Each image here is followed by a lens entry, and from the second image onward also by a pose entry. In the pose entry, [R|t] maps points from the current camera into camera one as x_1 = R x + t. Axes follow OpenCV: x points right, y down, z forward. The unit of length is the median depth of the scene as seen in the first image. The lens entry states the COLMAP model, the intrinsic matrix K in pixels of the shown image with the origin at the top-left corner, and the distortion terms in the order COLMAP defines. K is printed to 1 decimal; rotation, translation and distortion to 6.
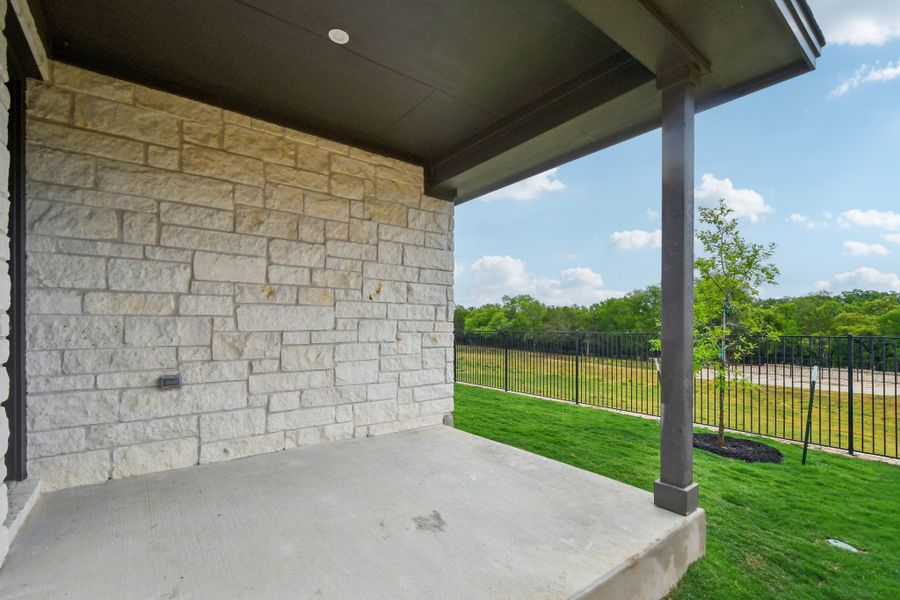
lens RADIAL K [[400.9, 0, 450.4], [0, 400.9, 324.7], [0, 0, 1]] dist [-0.001267, -0.000312]
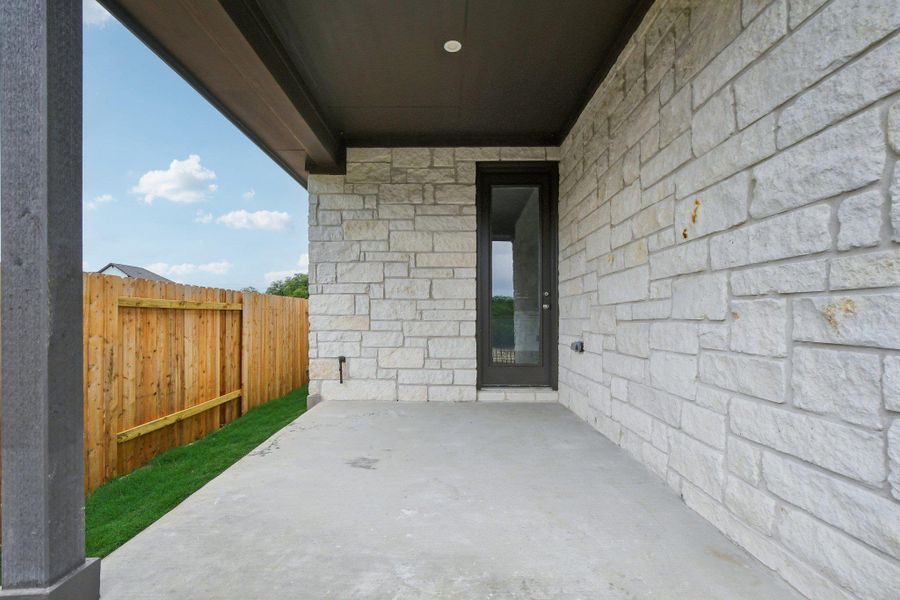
lens RADIAL K [[406.9, 0, 447.0], [0, 406.9, 318.1], [0, 0, 1]] dist [-0.004677, -0.000632]
pose [[-0.626942, -0.002259, -0.779062, 0.393108], [0.000982, 0.999993, -0.003690, 0.041408], [0.779065, -0.003078, -0.626936, 1.054743]]
